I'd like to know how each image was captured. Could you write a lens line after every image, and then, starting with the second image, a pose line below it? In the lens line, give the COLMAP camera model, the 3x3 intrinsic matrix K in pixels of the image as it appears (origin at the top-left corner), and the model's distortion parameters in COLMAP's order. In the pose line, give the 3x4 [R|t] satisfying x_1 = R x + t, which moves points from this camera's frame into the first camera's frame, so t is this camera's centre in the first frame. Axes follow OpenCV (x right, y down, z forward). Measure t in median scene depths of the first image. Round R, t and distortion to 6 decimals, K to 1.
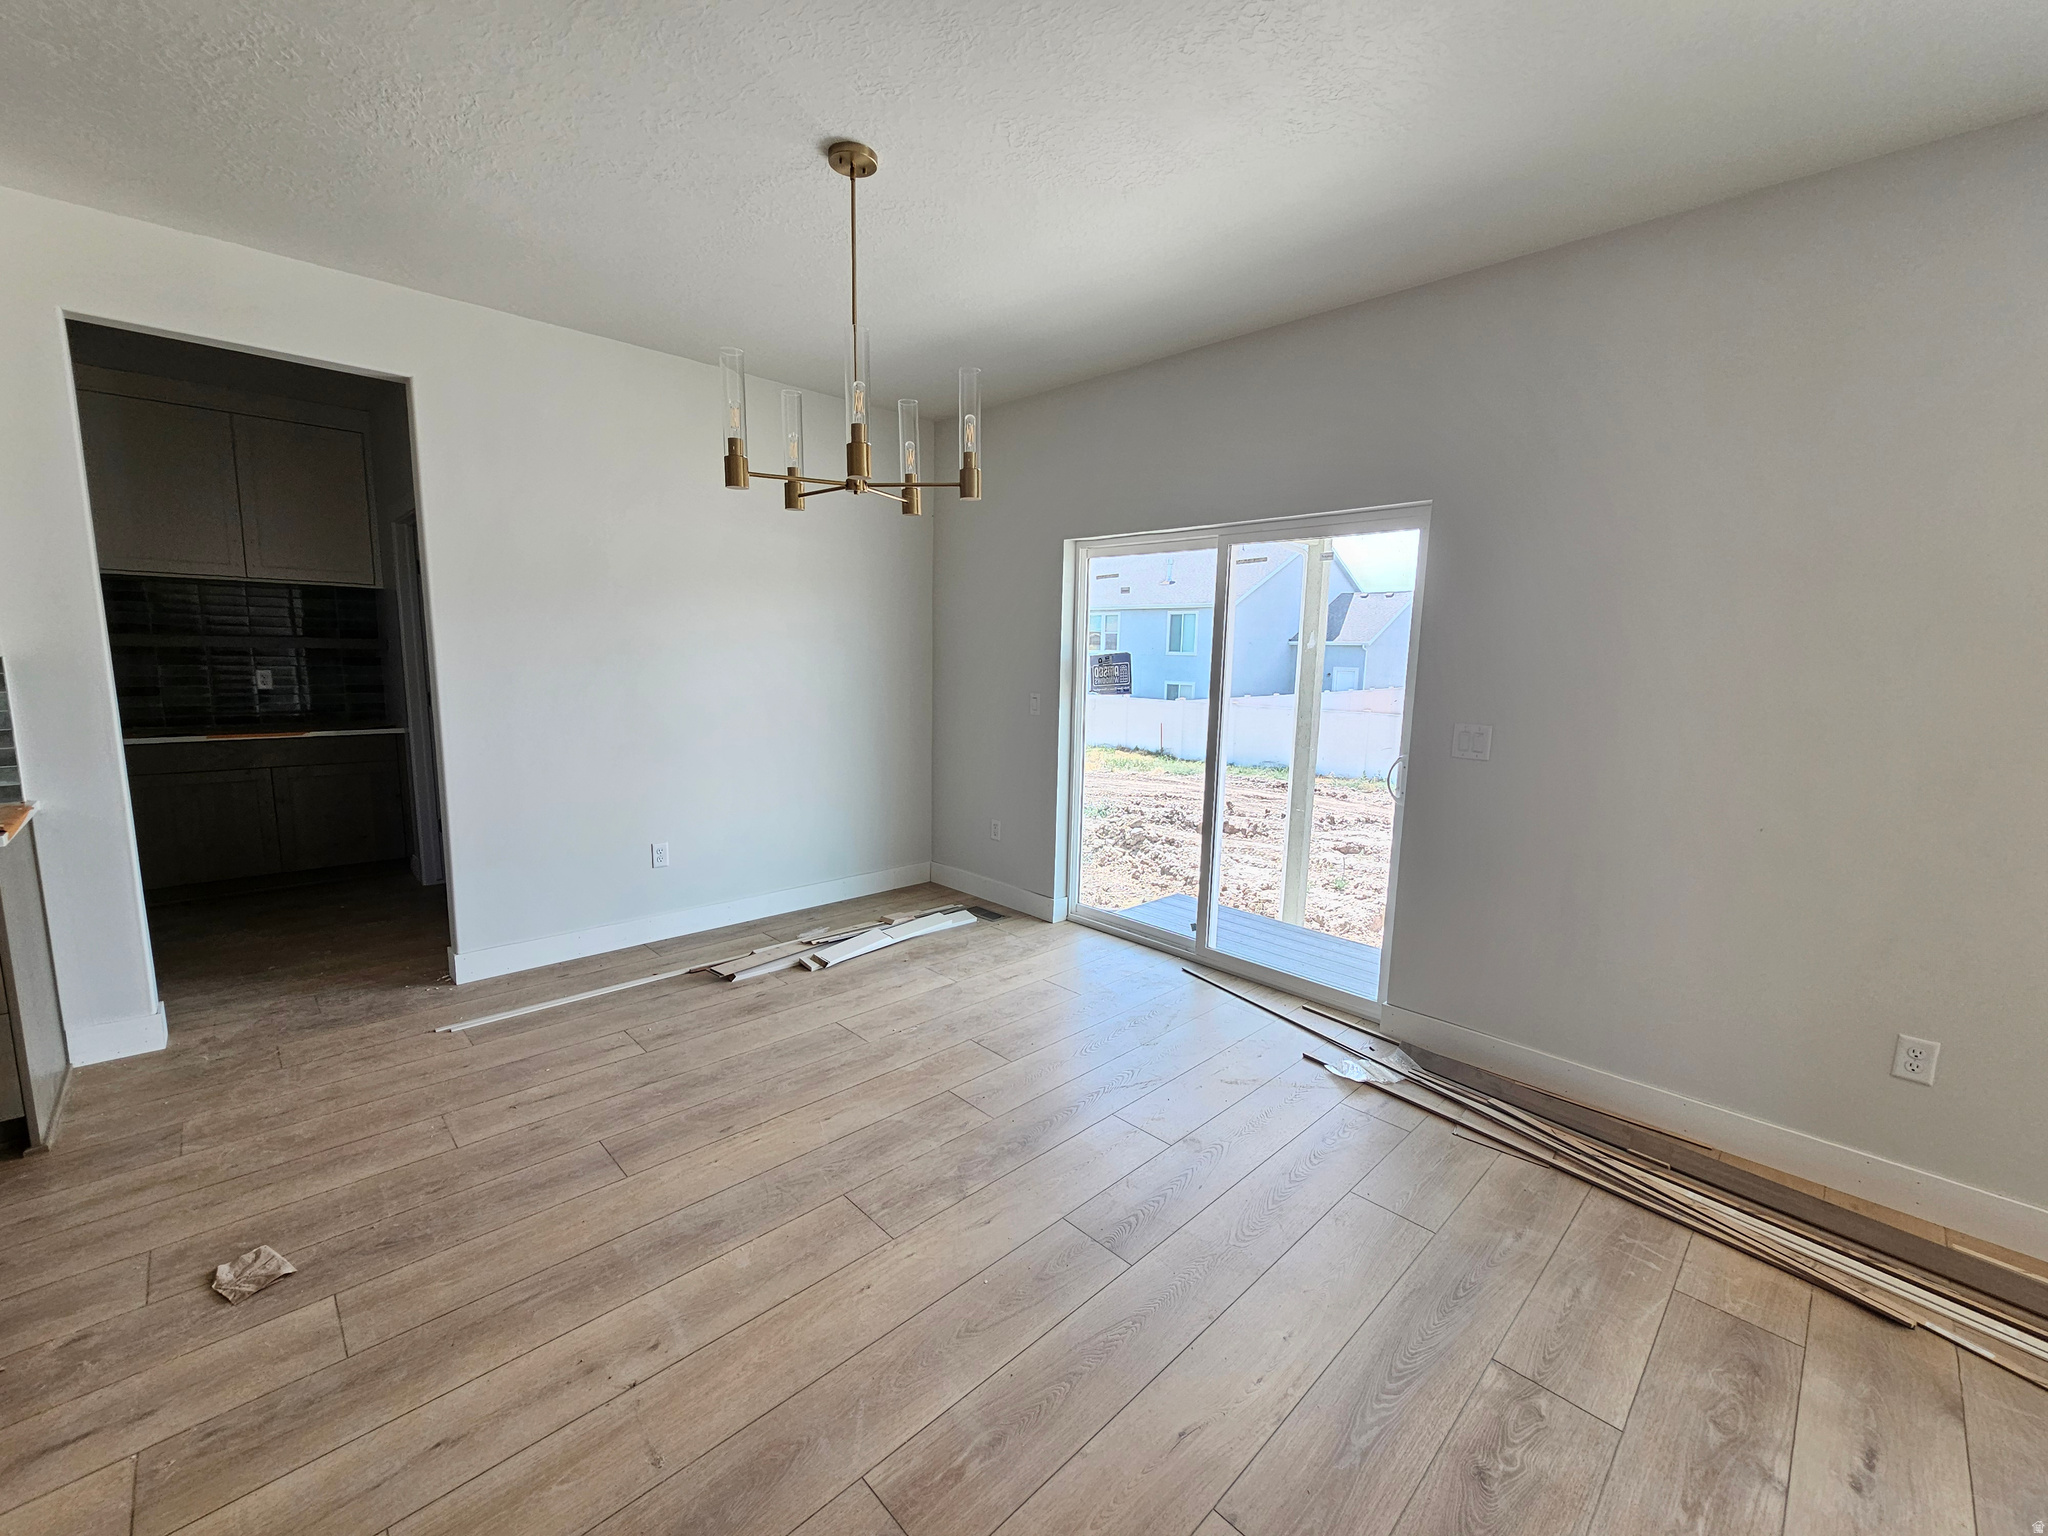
lens RADIAL K [[849.4, 0, 1021.0], [0, 849.4, 775.2], [0, 0, 1]] dist [0.002368, -0.000249]
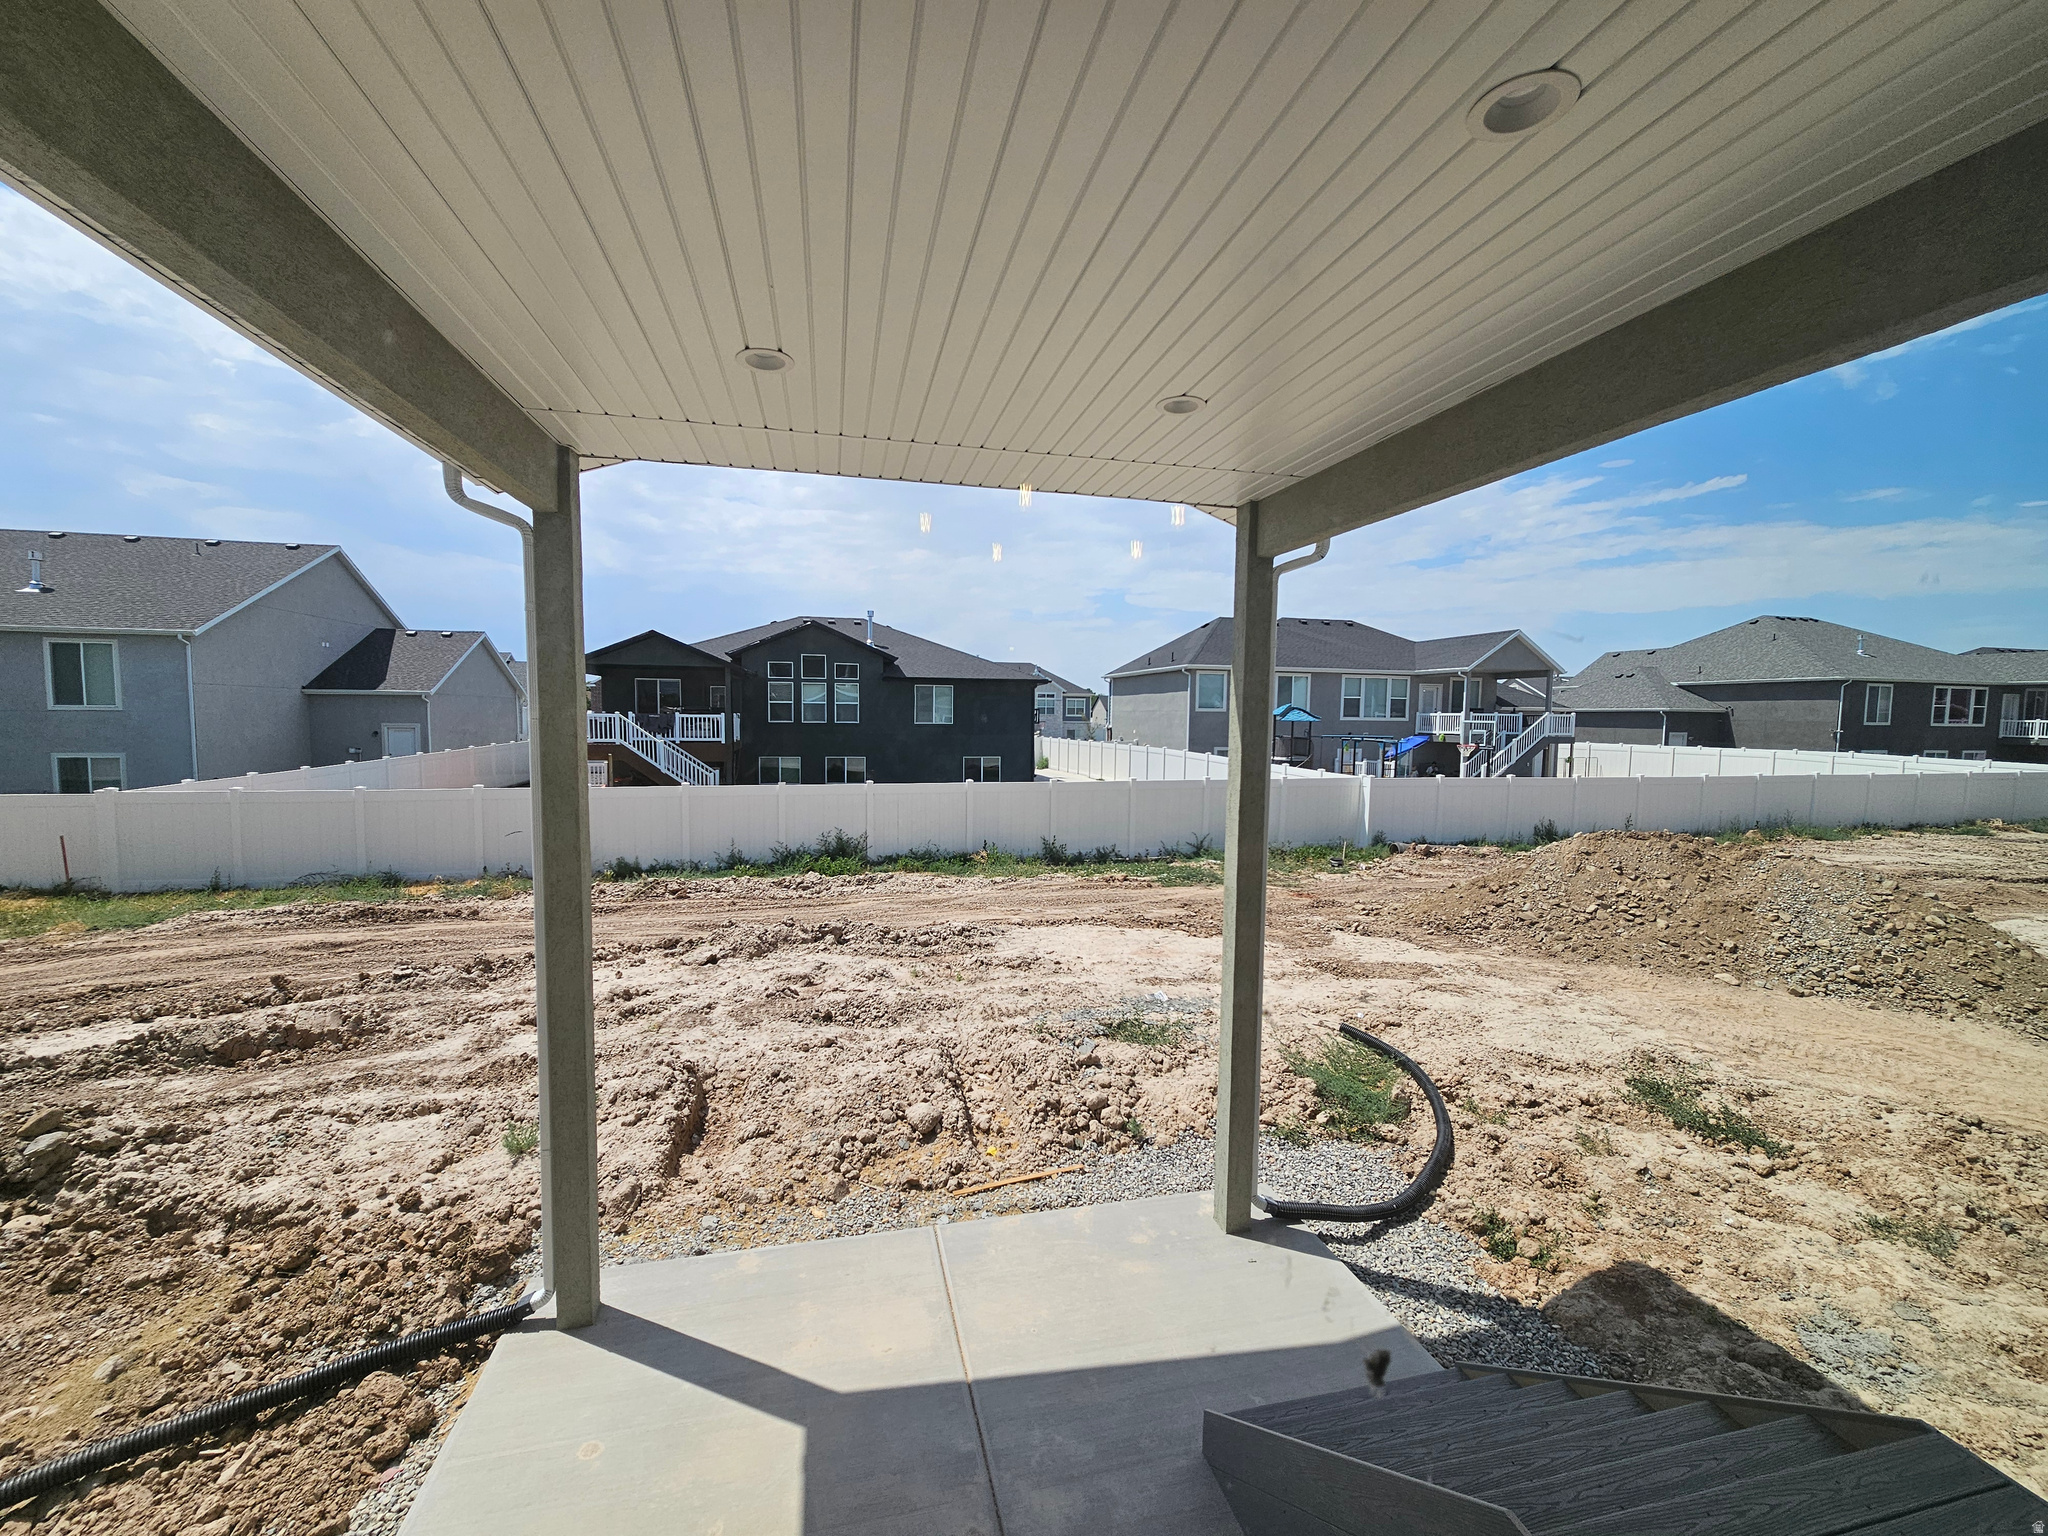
lens RADIAL K [[849.4, 0, 1026.3], [0, 849.4, 763.4], [0, 0, 1]] dist [0.002368, -0.000249]
pose [[0.516953, -0.063854, 0.853629, 0.030115], [0.124107, 0.992268, -0.000935, -0.045050], [-0.846969, 0.106425, 0.520881, 0.270310]]
